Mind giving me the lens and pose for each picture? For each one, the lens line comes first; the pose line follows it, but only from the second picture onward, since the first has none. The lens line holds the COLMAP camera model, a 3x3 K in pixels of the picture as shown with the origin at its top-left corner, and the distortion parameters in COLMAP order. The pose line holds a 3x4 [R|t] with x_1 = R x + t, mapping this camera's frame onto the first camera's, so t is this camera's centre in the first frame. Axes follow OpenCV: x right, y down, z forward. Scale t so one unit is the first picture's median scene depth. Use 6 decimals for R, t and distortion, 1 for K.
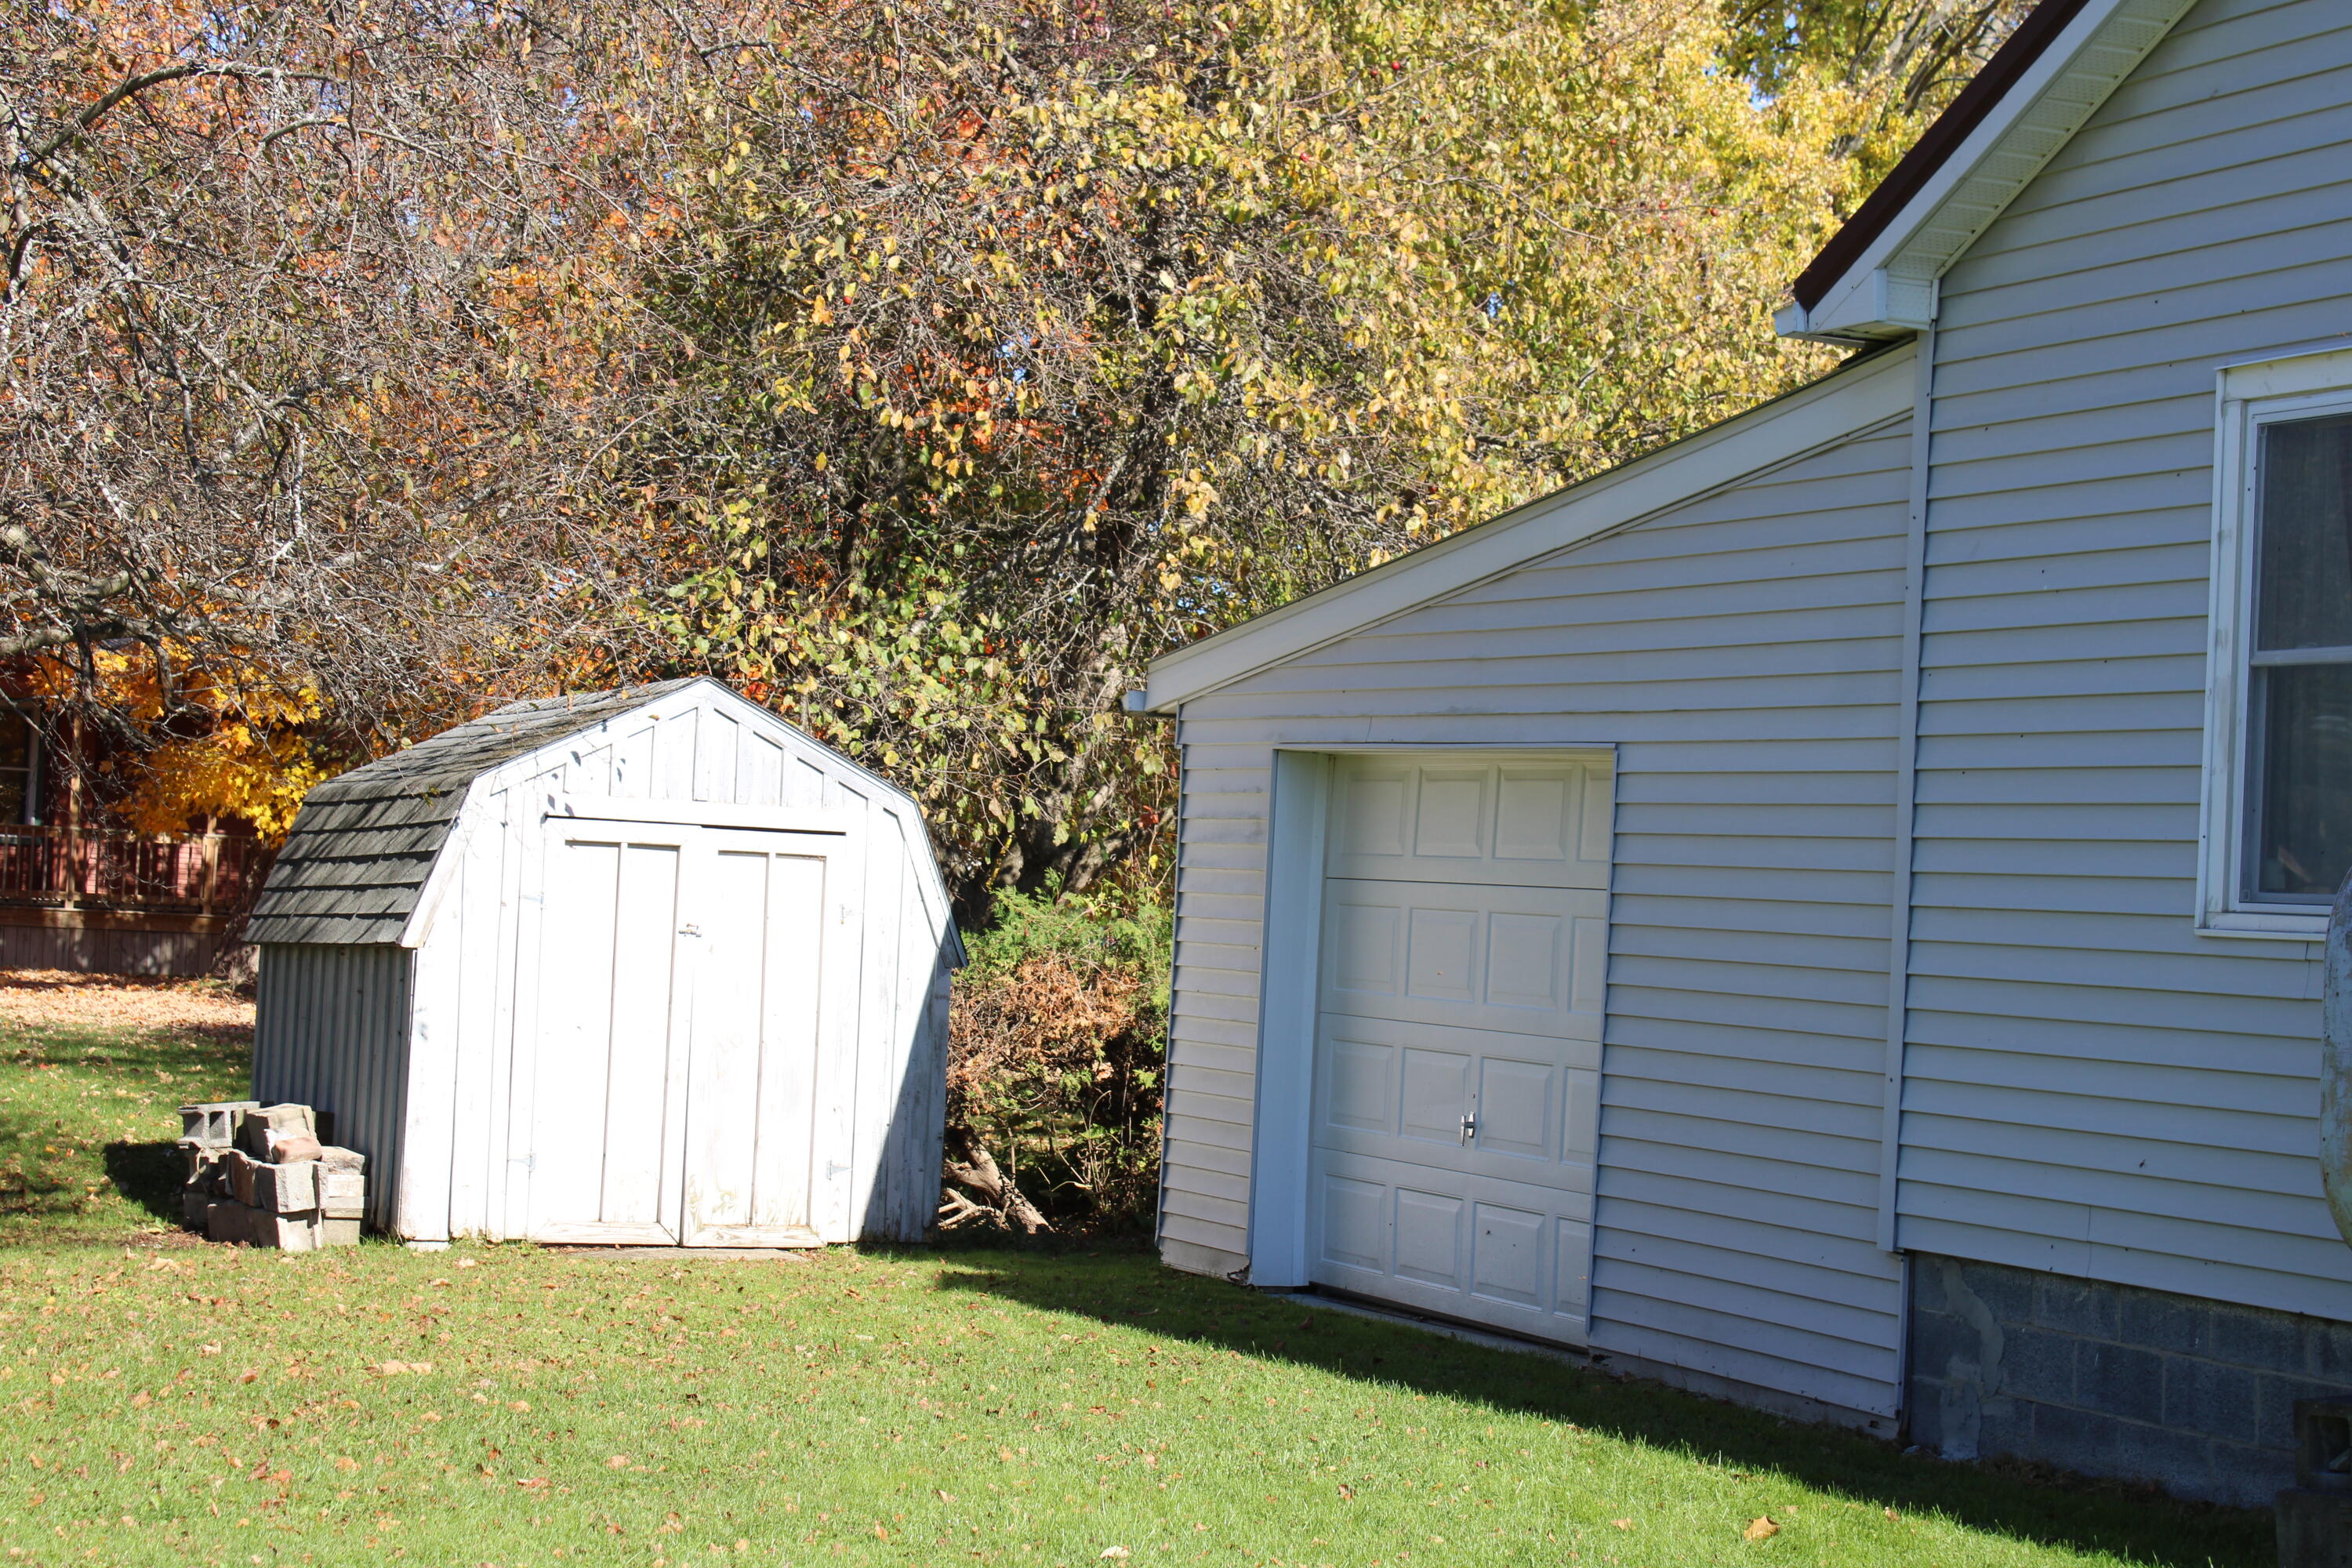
lens RADIAL K [[4463.5, 0, 1176.0], [0, 4463.5, 784.0], [0, 0, 1]] dist [0.020804, 0.105465]
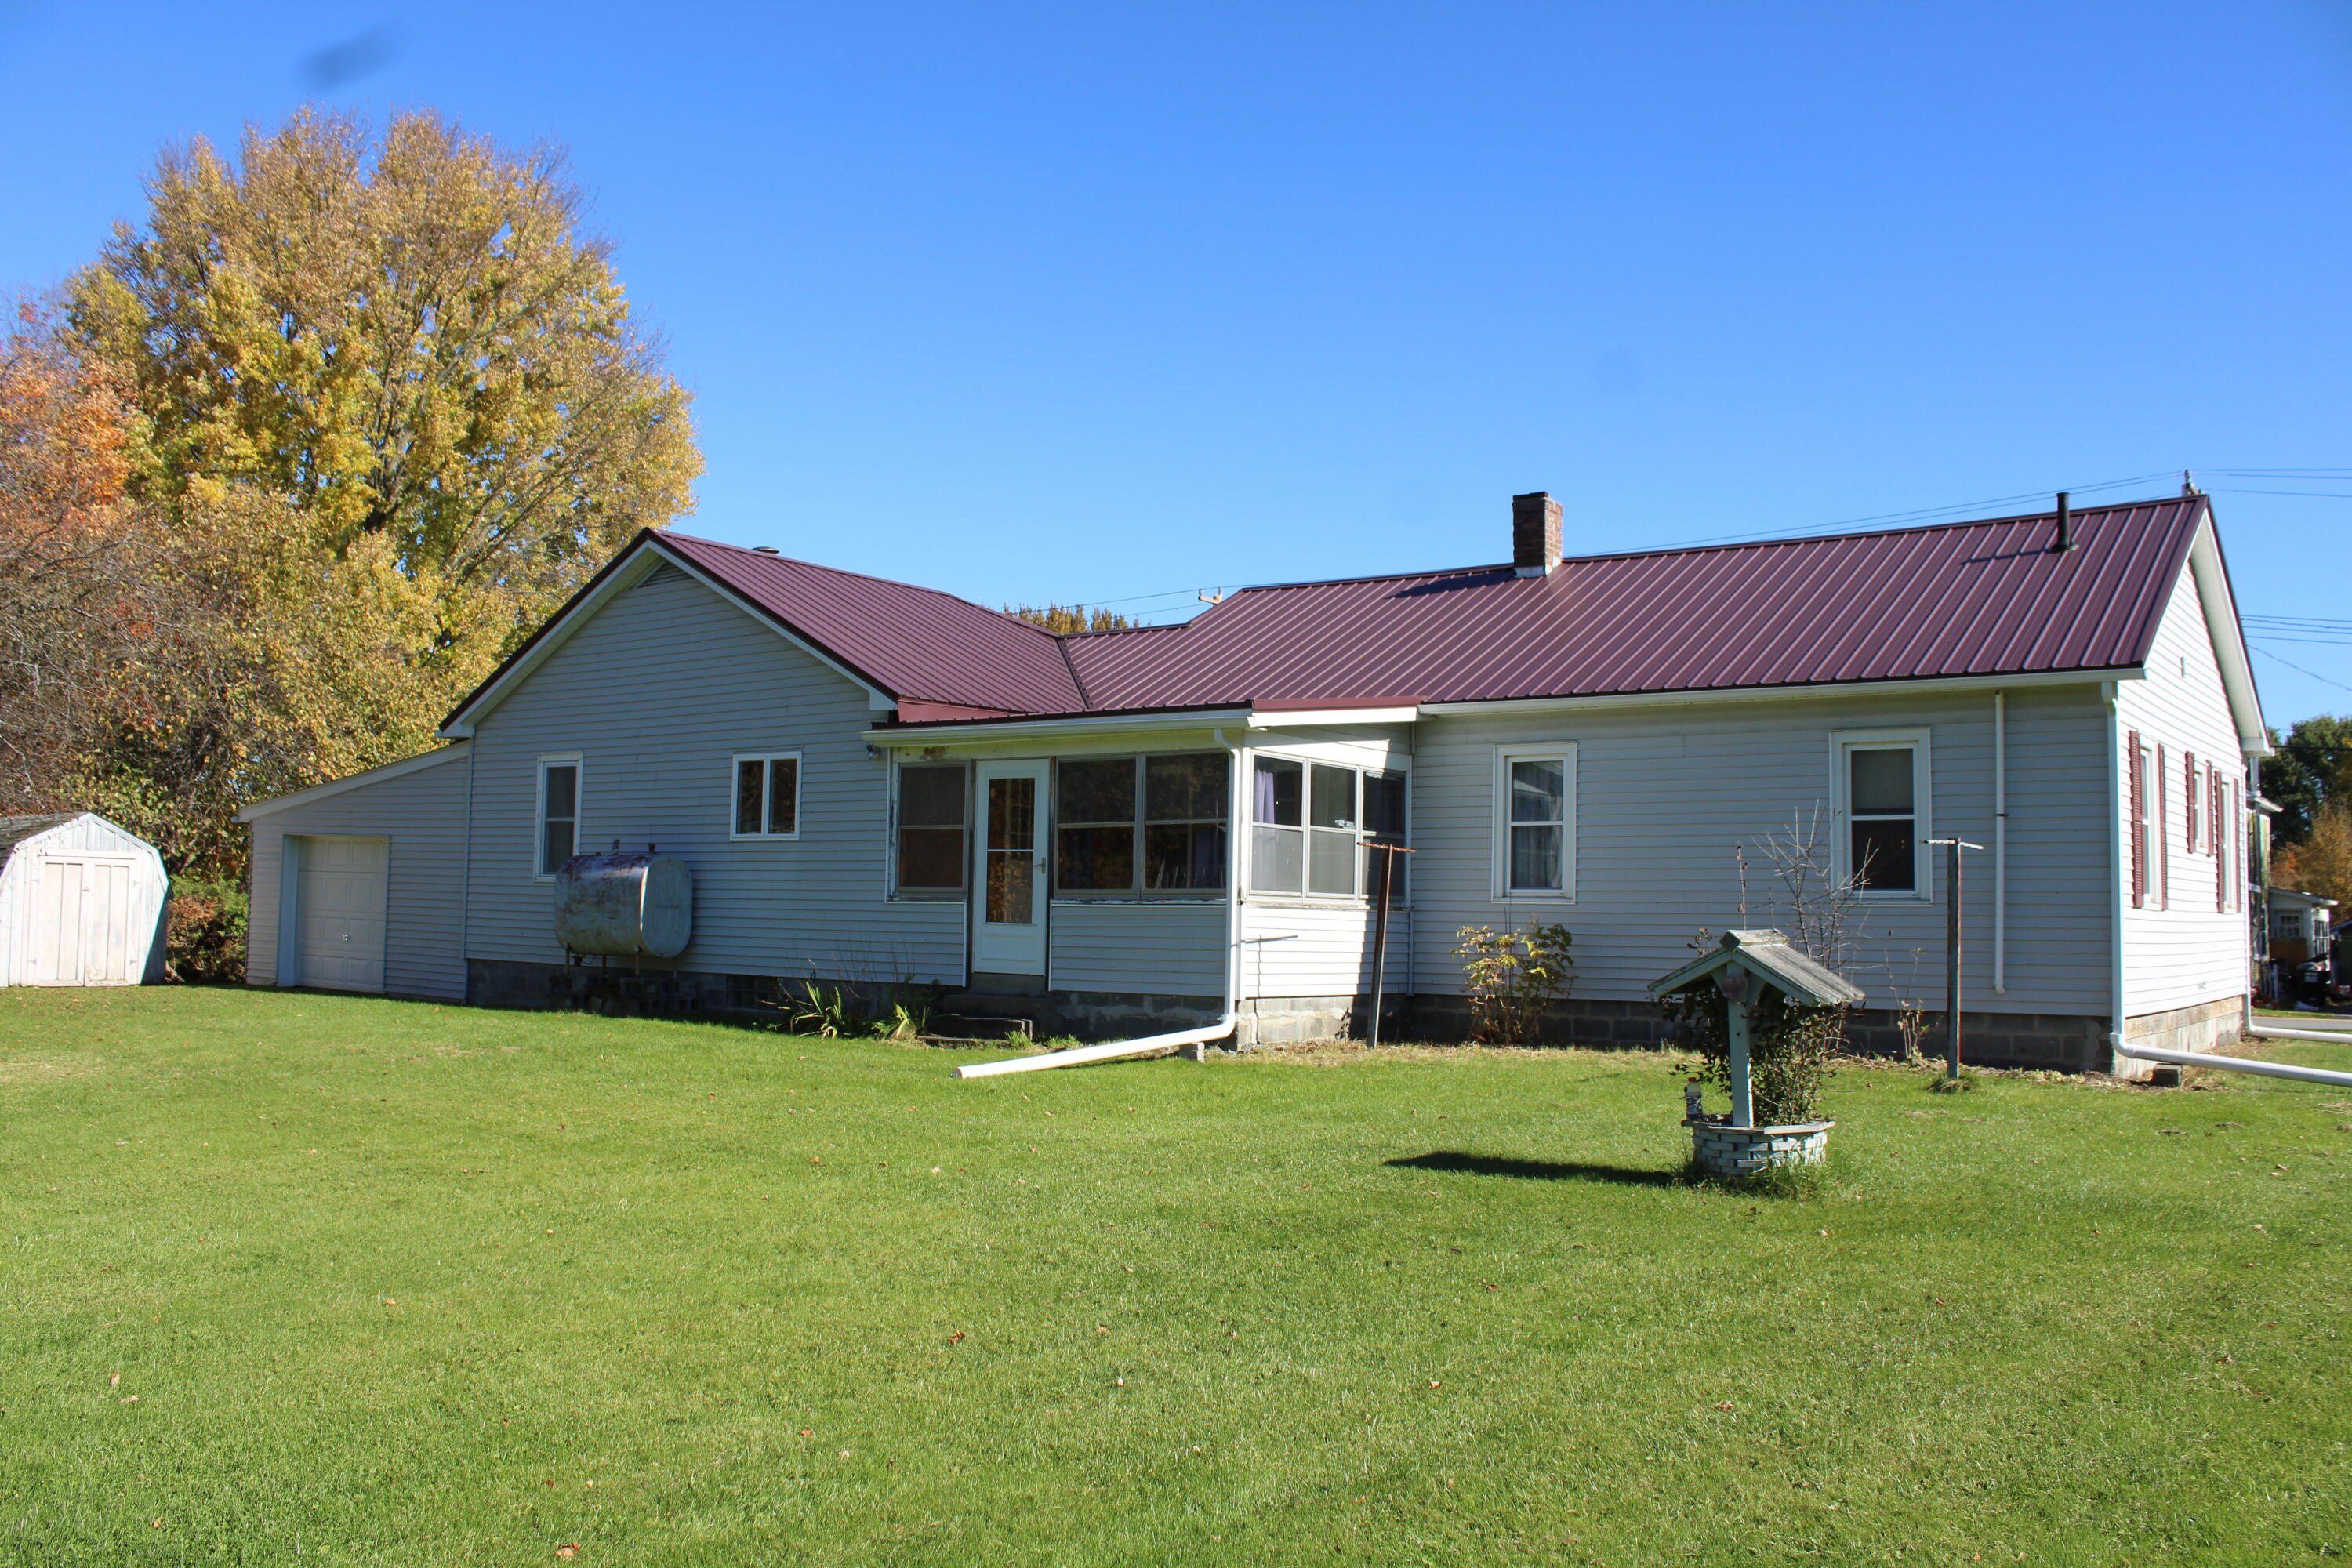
lens RADIAL K [[2498.6, 0, 1176.0], [0, 2498.6, 784.0], [0, 0, 1]] dist [-0.010247, 0.000236]
pose [[0.903971, -0.000773, 0.427592, -0.169265], [0.004138, 0.999967, -0.006941, -0.028678], [-0.427573, 0.008044, 0.903945, -1.002686]]
